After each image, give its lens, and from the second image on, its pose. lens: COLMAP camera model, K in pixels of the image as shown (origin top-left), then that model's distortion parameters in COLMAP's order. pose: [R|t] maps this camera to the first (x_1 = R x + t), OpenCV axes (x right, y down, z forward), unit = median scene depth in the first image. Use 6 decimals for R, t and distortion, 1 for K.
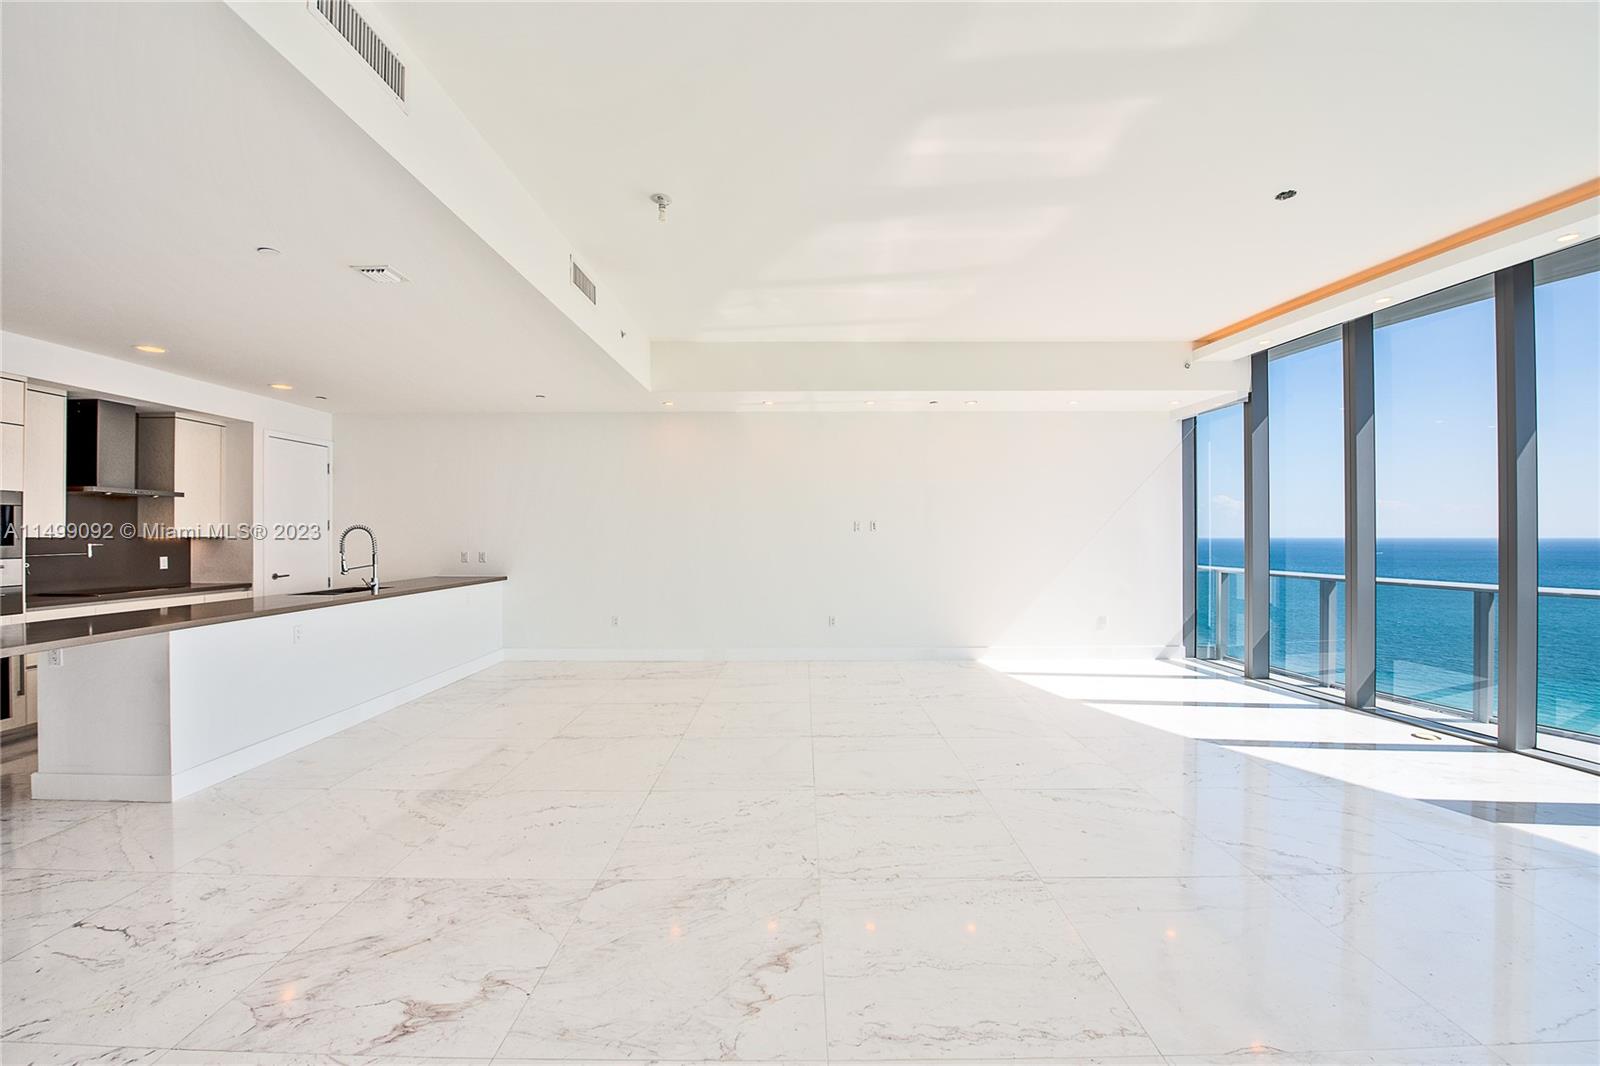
lens RADIAL K [[637.7, 0, 798.3], [0, 637.7, 537.9], [0, 0, 1]] dist [-0.020585, -0.000576]
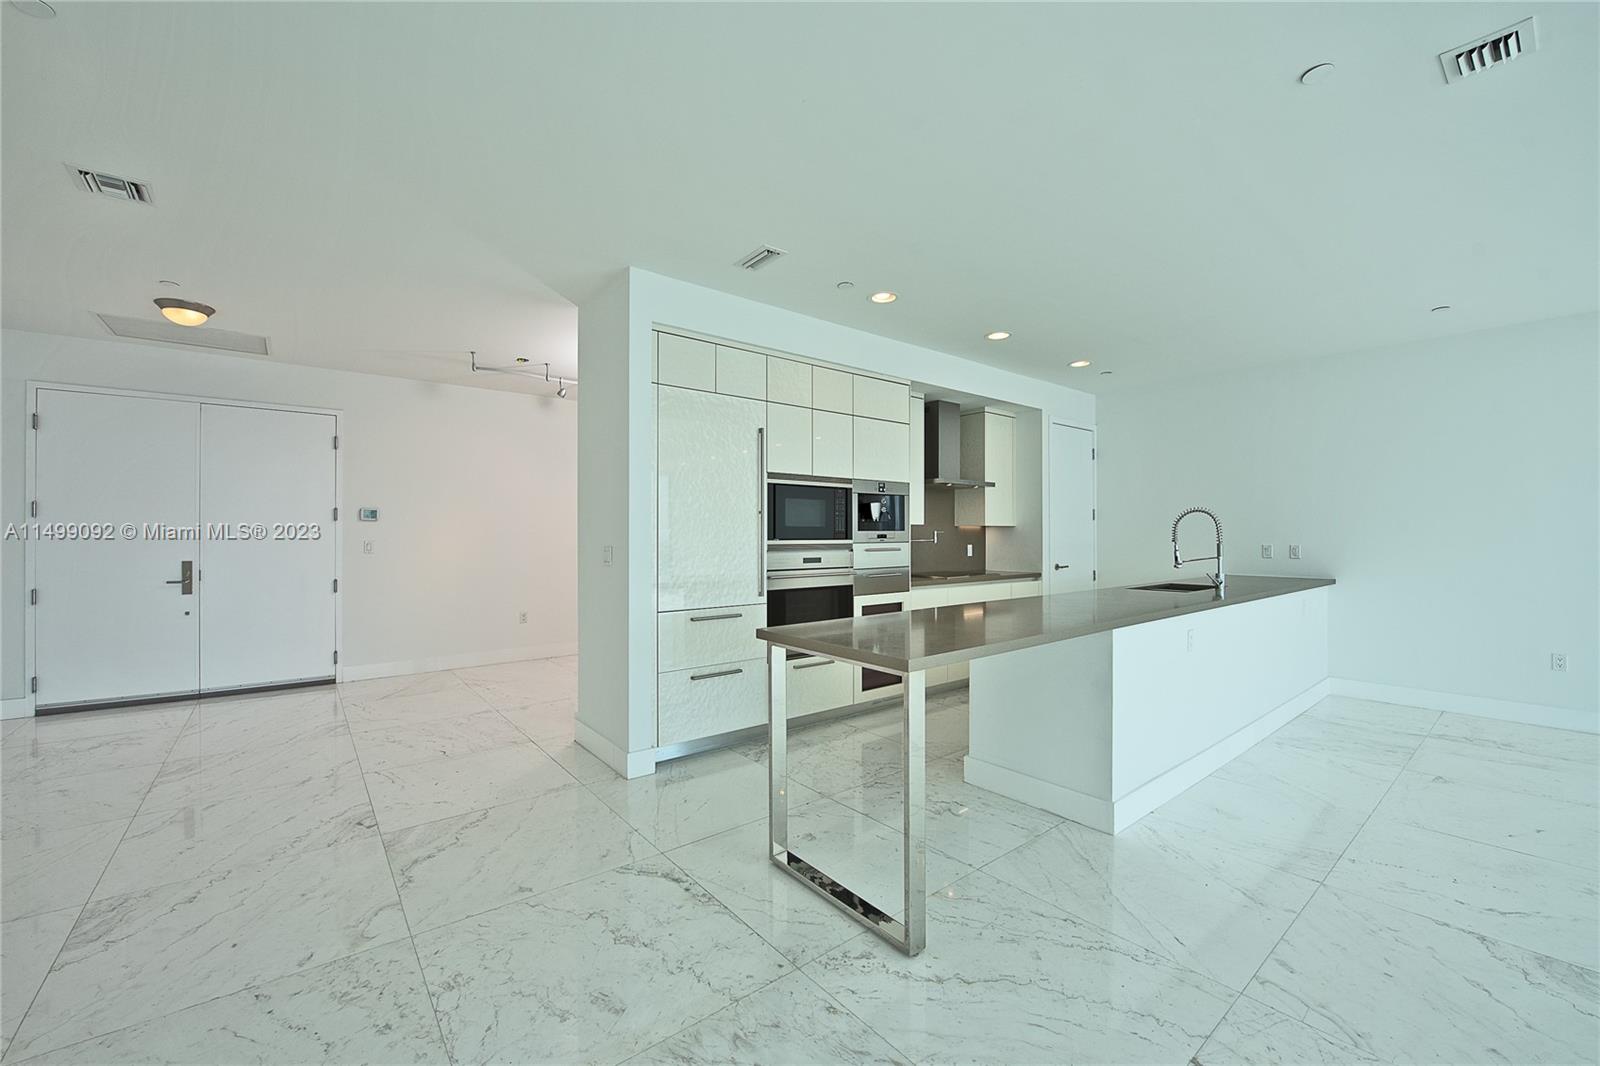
lens RADIAL K [[639.4, 0, 800.0], [0, 639.4, 533.0], [0, 0, 1]] dist [-0.015985, -0.000223]
pose [[0.630552, -0.001379, -0.776145, -0.383876], [-0.002790, 0.999988, -0.004043, 0.017120], [0.776142, 0.004715, 0.630541, 0.087971]]
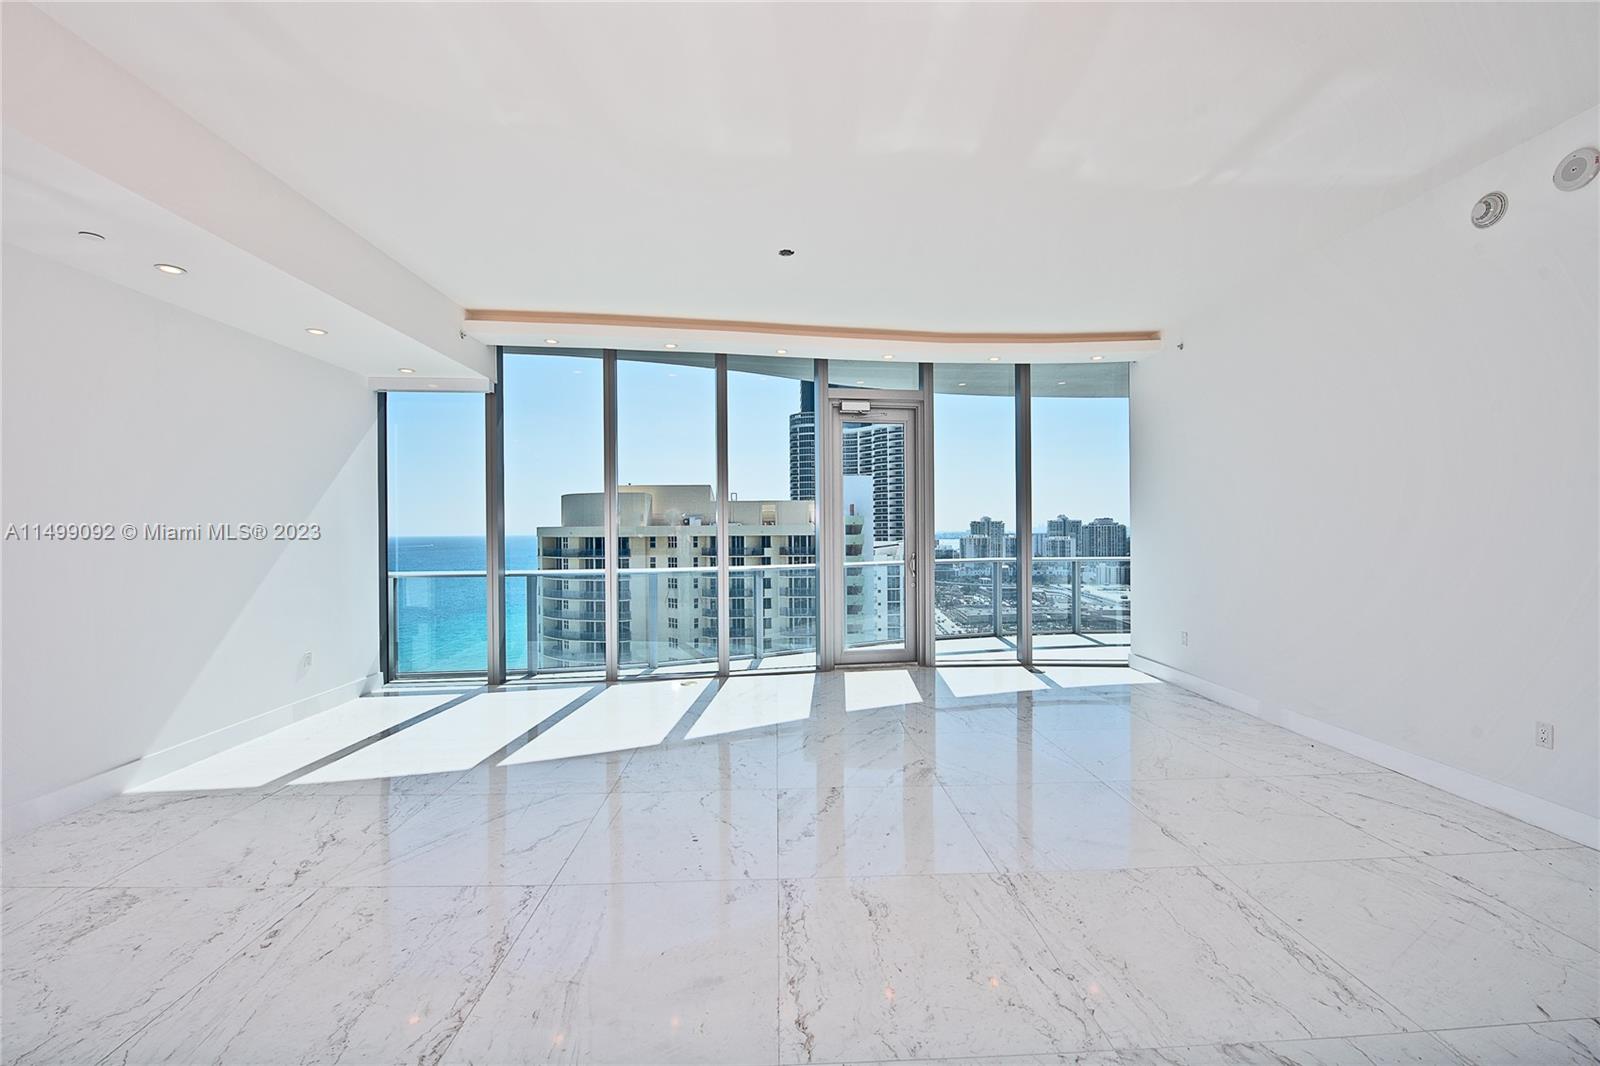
lens RADIAL K [[637.7, 0, 798.3], [0, 637.7, 537.9], [0, 0, 1]] dist [-0.020585, -0.000576]
pose [[-0.046570, -0.009874, 0.998866, -0.291653], [0.009293, 0.999904, 0.010318, -0.004536], [-0.998872, 0.009763, -0.046474, 0.658190]]
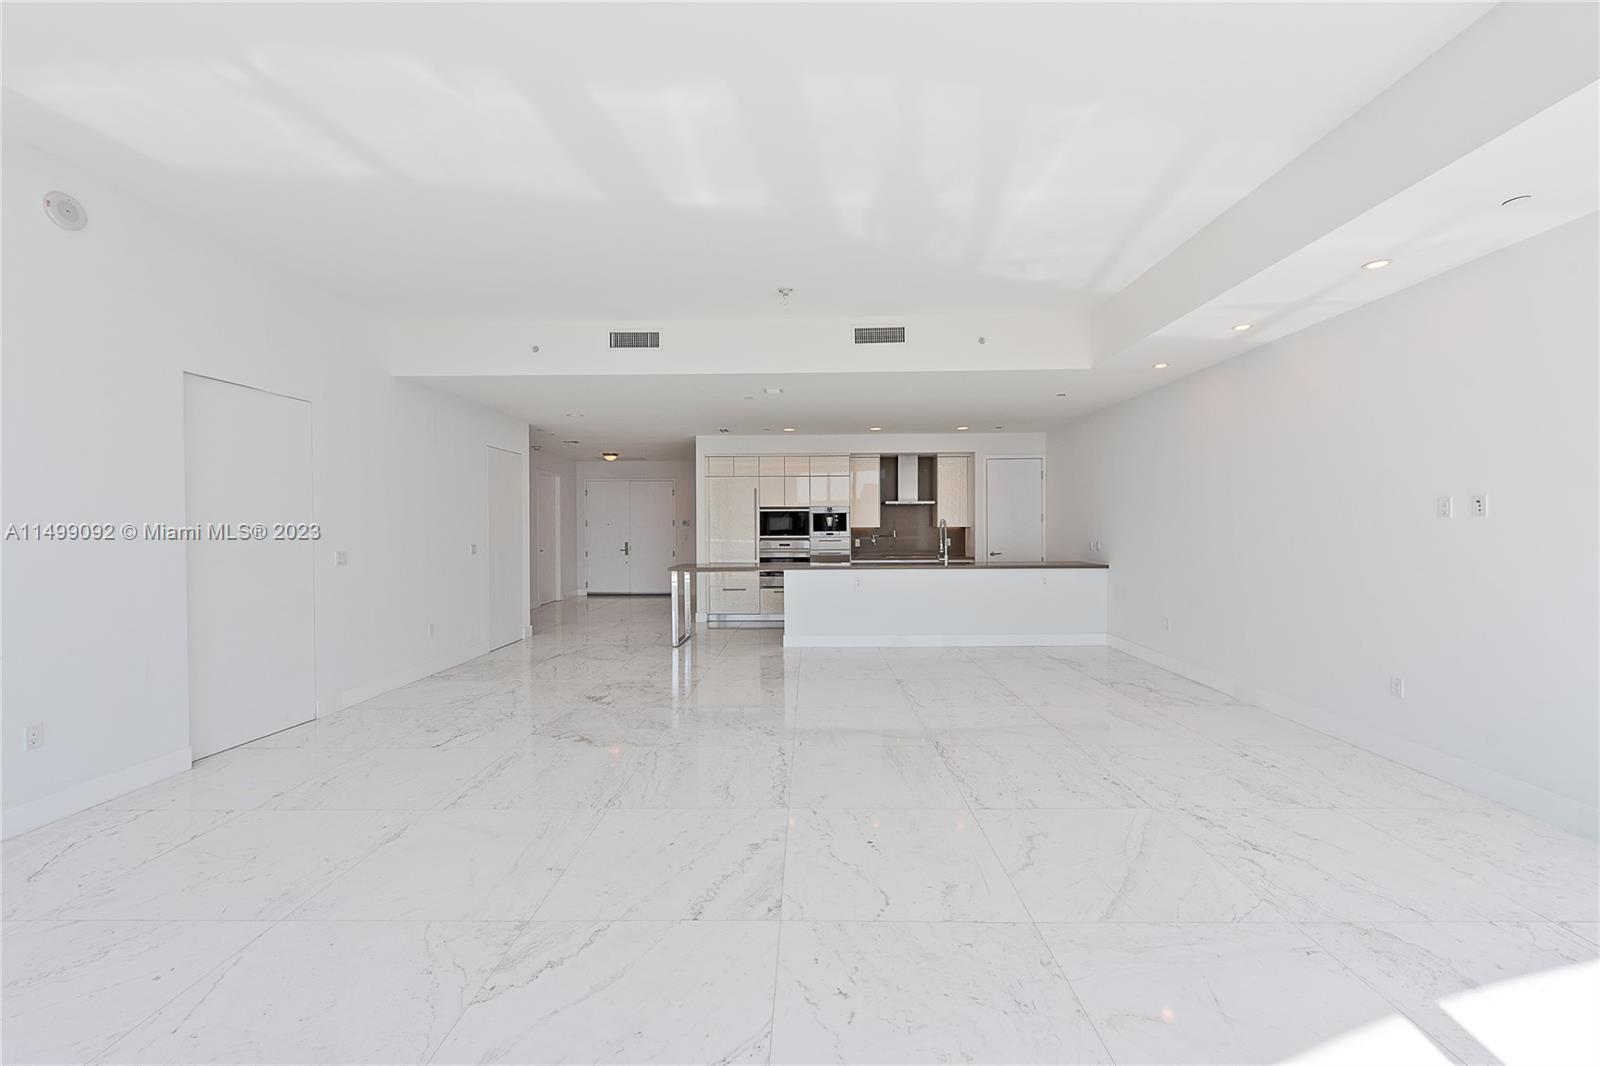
lens RADIAL K [[632.1, 0, 800.0], [0, 632.1, 533.0], [0, 0, 1]] dist [0.017274, -0.000072]
pose [[-0.004851, 0.012282, -0.999913, 0.780420], [0.002012, 0.999923, 0.012273, -0.007314], [0.999986, -0.001953, -0.004875, 0.667688]]
